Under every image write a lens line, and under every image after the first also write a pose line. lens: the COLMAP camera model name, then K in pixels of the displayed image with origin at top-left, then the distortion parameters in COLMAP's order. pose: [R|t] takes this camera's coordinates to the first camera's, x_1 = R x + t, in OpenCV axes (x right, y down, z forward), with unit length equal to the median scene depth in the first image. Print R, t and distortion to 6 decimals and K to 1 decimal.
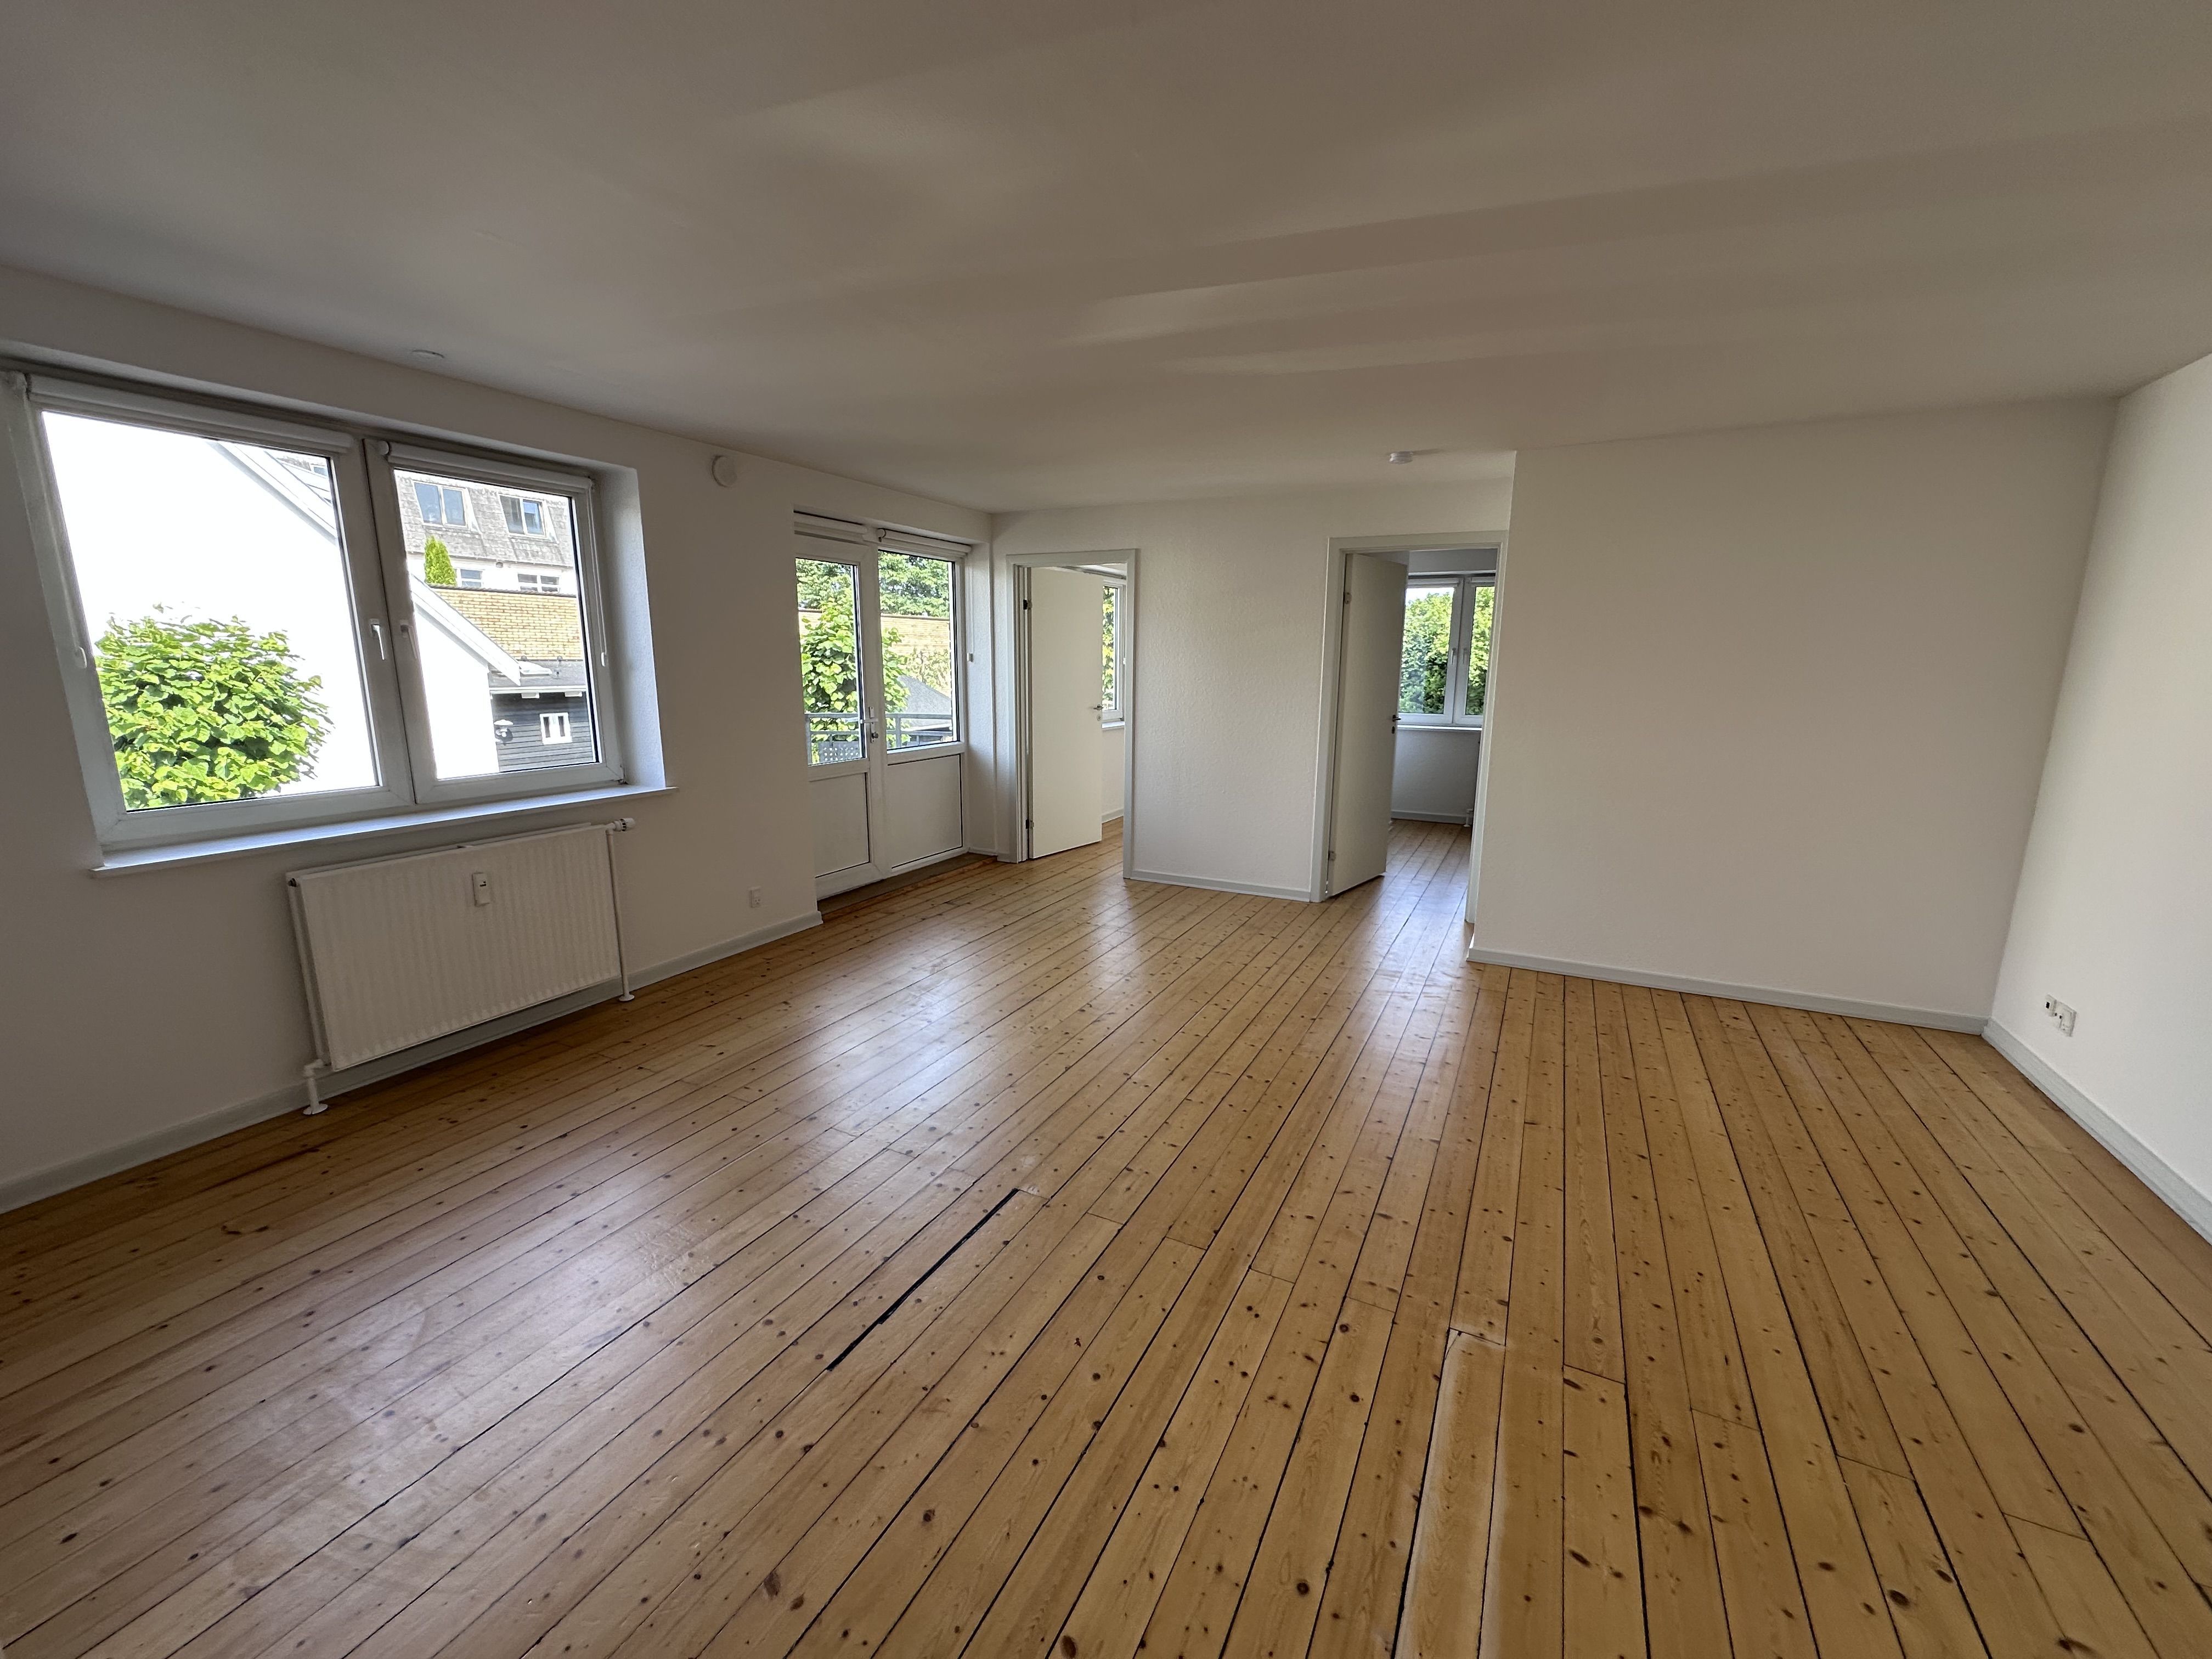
lens RADIAL K [[882.1, 0, 1106.6], [0, 882.1, 827.4], [0, 0, 1]] dist [-0.002049, 0.000532]
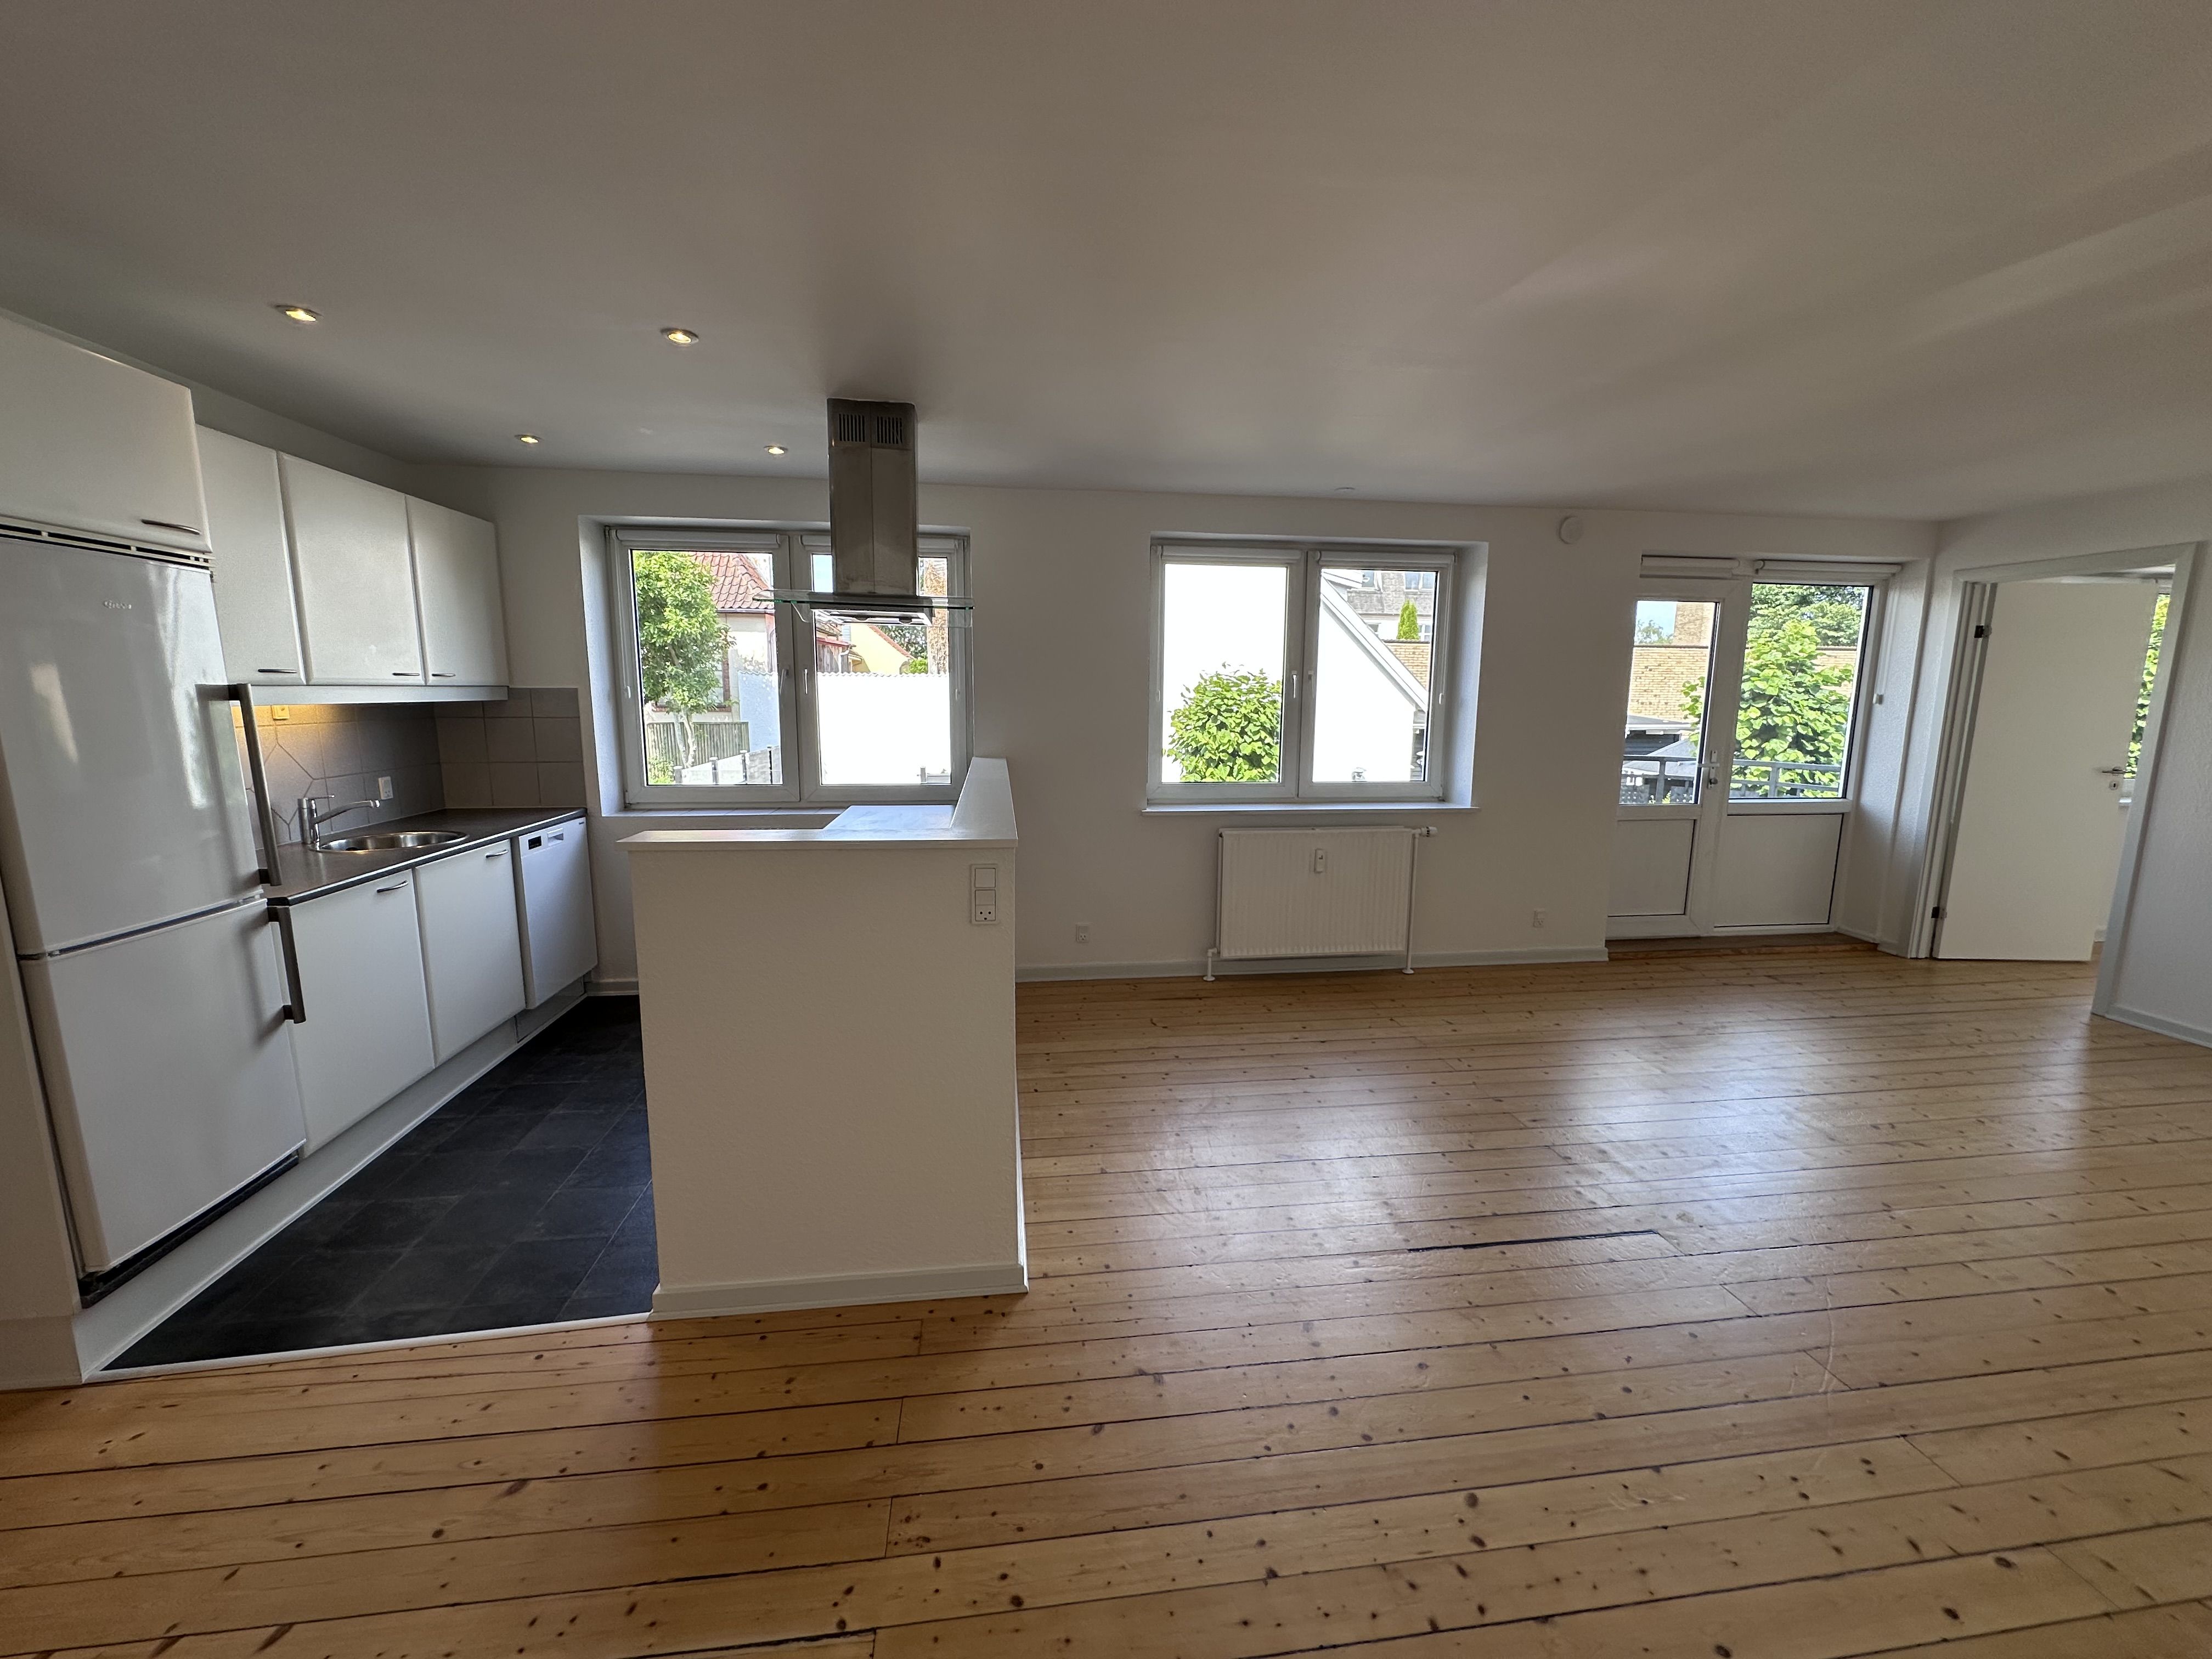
lens RADIAL K [[875.8, 0, 1108.6], [0, 875.8, 829.2], [0, 0, 1]] dist [-0.001606, -0.000009]
pose [[0.569945, 0.123503, -0.812349, 0.174639], [-0.159033, 0.986526, 0.038406, 0.015678], [0.806146, 0.107301, 0.581906, -0.067405]]
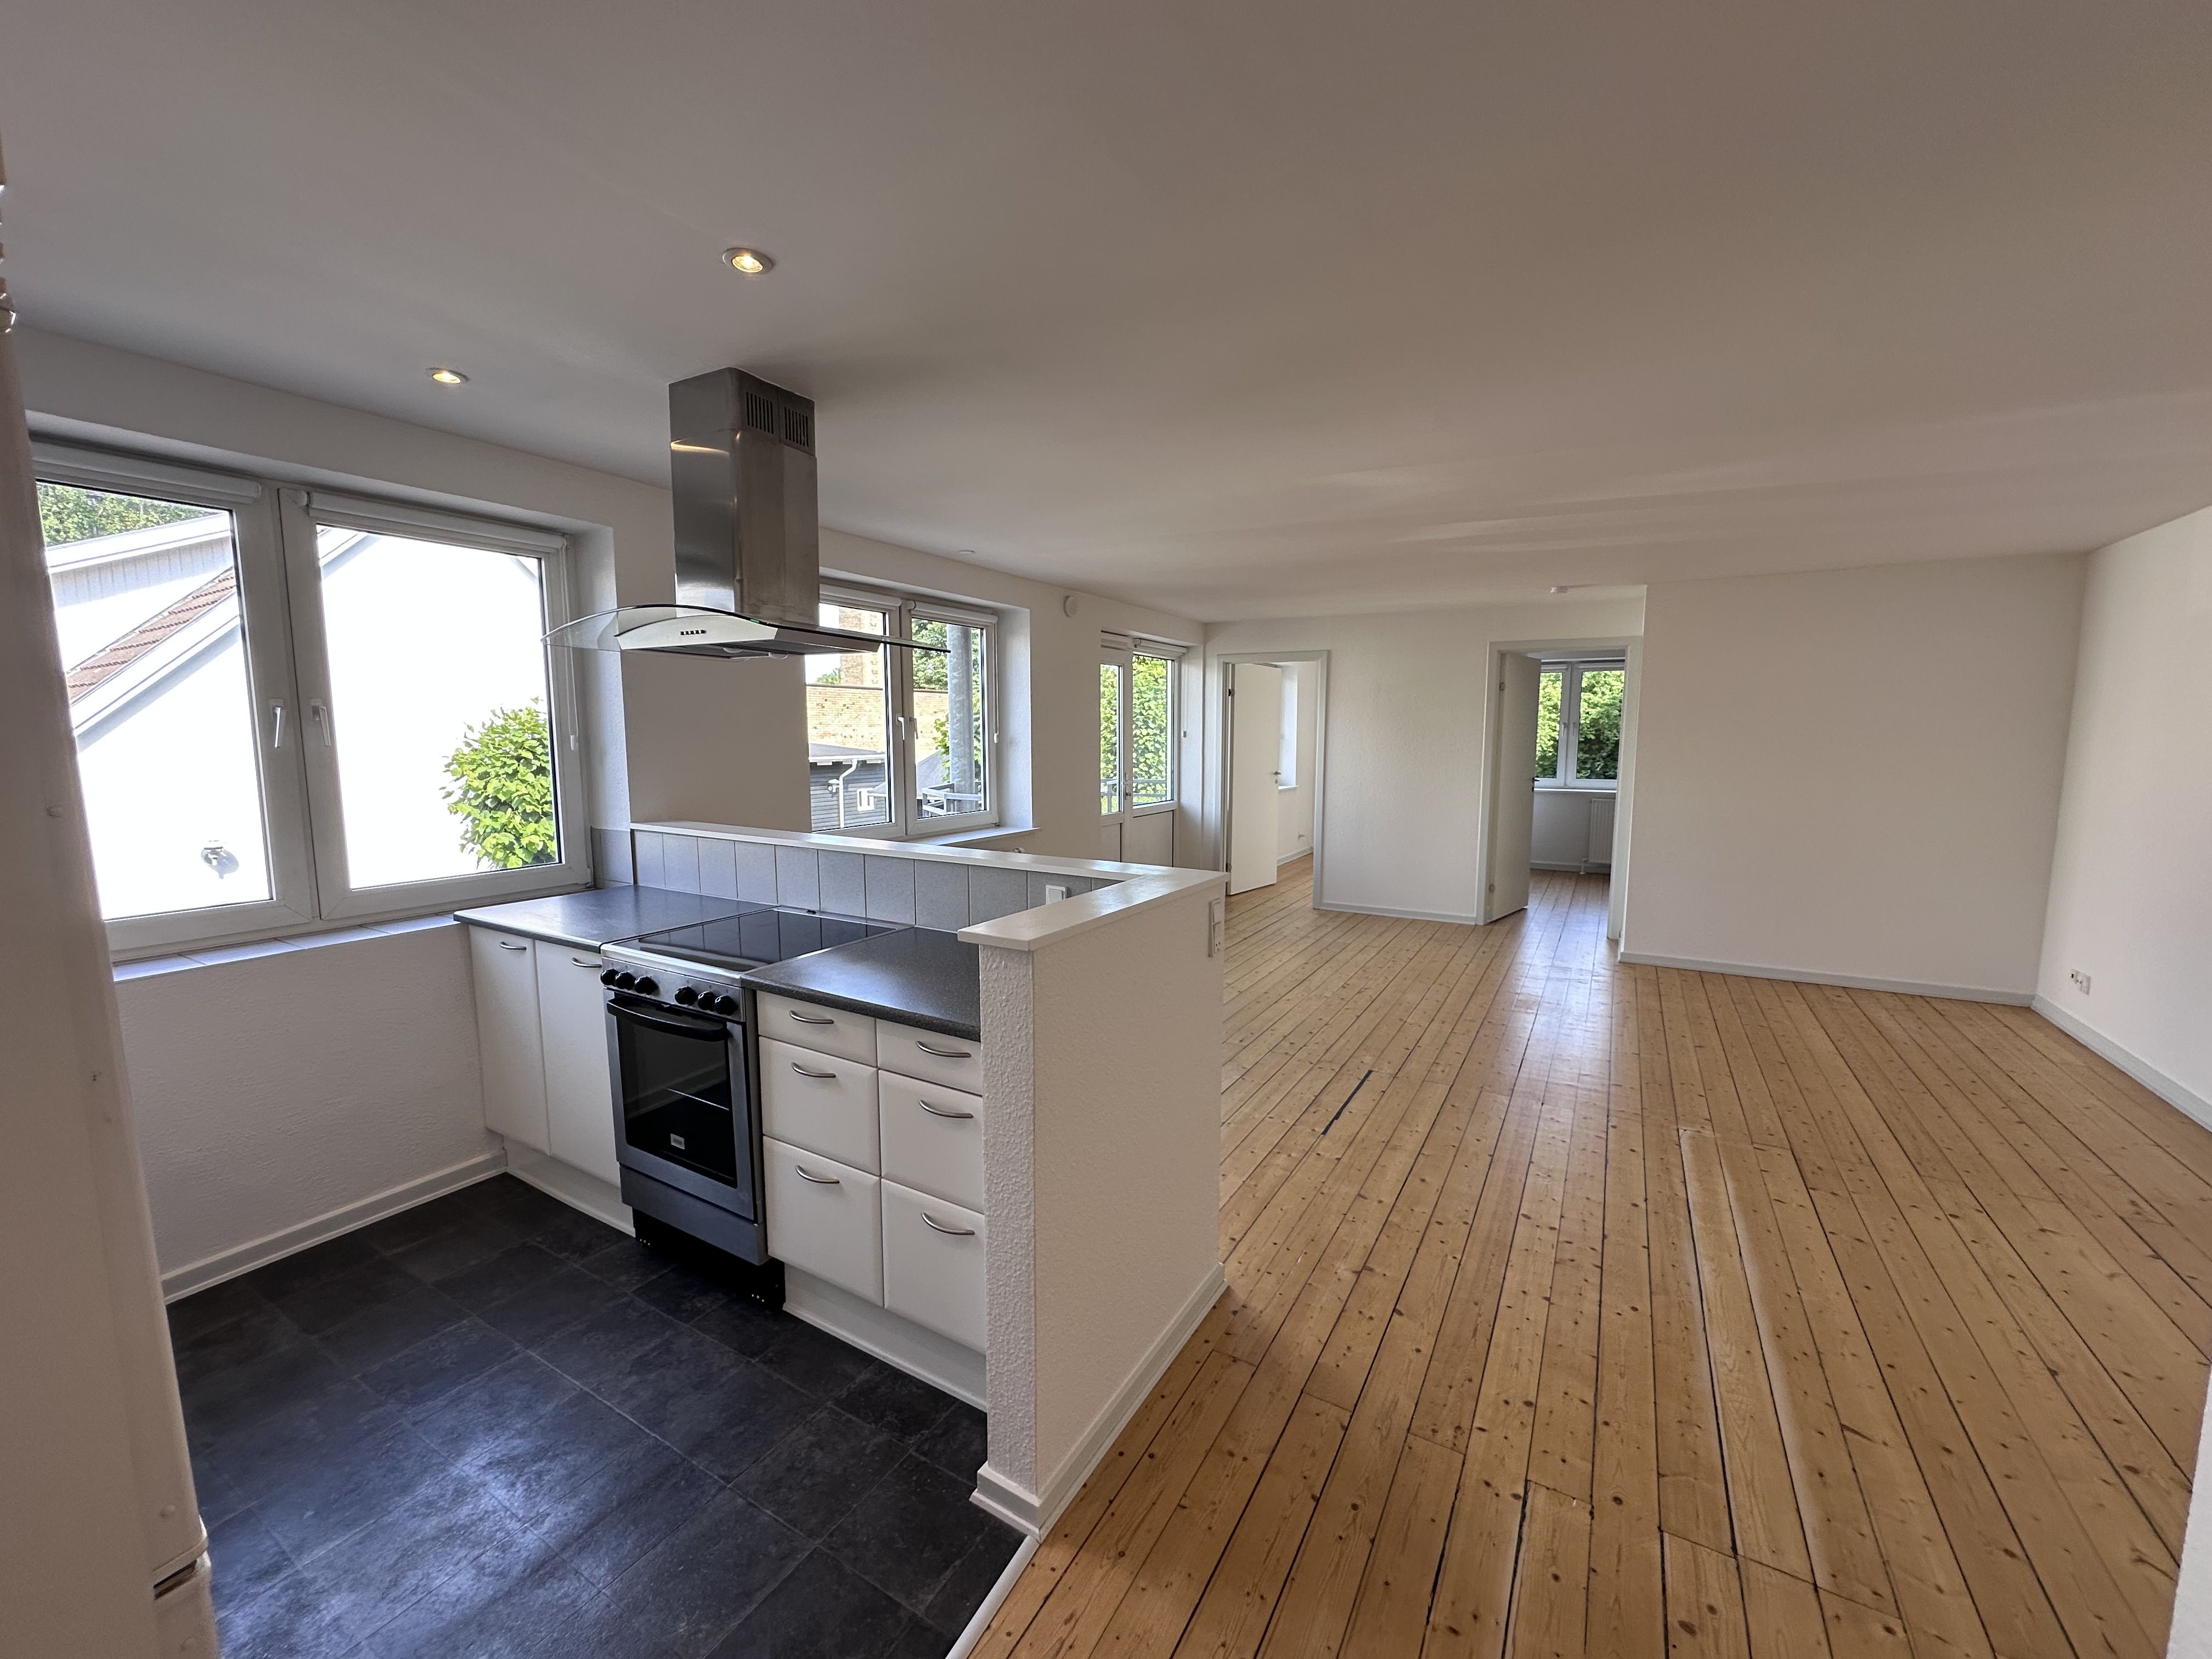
lens RADIAL K [[875.8, 0, 1108.6], [0, 875.8, 829.2], [0, 0, 1]] dist [-0.001606, -0.000009]
pose [[0.998320, -0.001017, -0.057935, -0.288644], [-0.003518, 0.996937, -0.078135, 0.063241], [0.057837, 0.078208, 0.995258, -0.371779]]
